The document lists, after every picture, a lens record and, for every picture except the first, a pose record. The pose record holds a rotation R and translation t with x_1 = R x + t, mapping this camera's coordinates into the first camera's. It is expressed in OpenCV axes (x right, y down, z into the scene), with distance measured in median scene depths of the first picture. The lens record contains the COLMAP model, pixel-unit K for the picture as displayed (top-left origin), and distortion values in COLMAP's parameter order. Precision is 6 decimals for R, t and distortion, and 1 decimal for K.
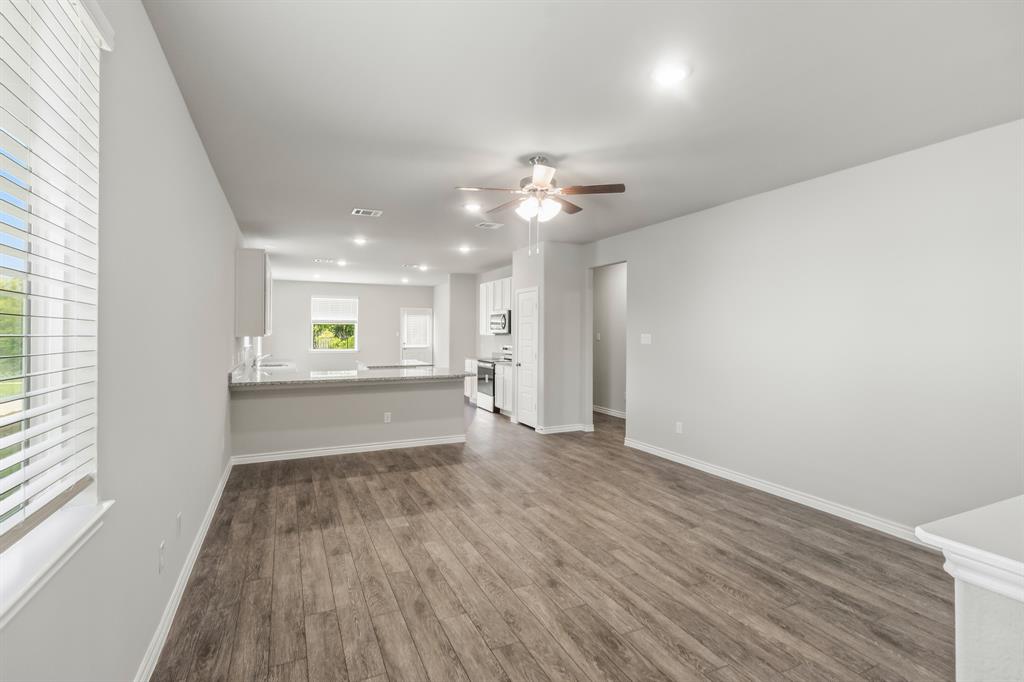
lens RADIAL K [[482.4, 0, 505.2], [0, 482.4, 322.5], [0, 0, 1]] dist [0.022038, -0.000106]
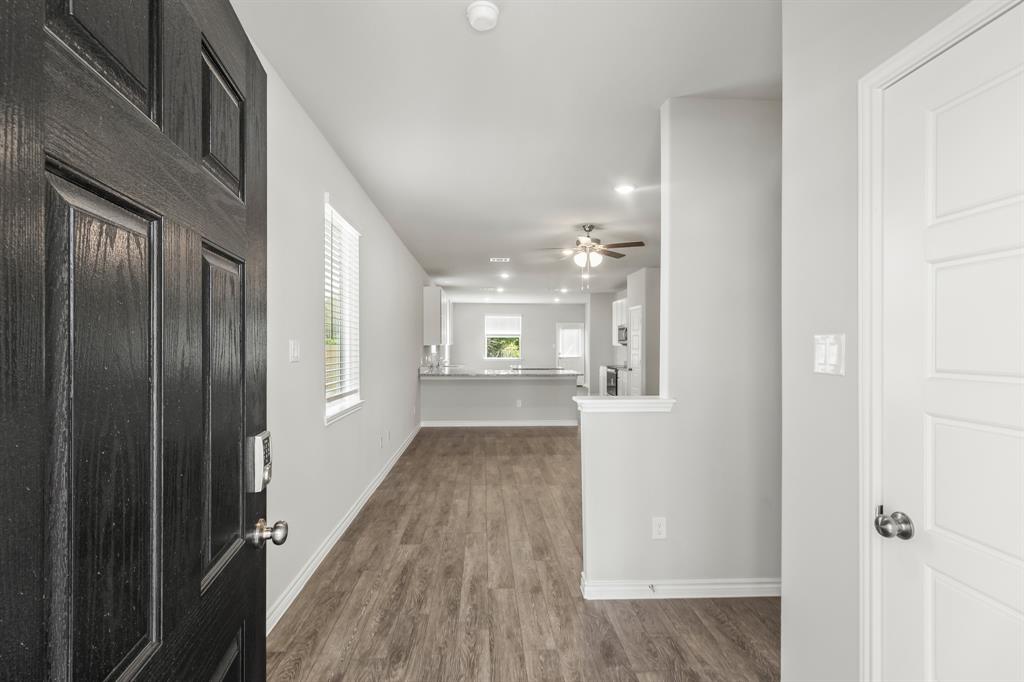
lens RADIAL K [[482.4, 0, 511.3], [0, 482.4, 342.6], [0, 0, 1]] dist [0.022038, -0.000106]
pose [[0.934272, -0.000438, -0.356562, 0.160382], [0.005323, 0.999905, 0.012718, 0.002378], [0.356522, -0.013780, 0.934185, -0.210569]]
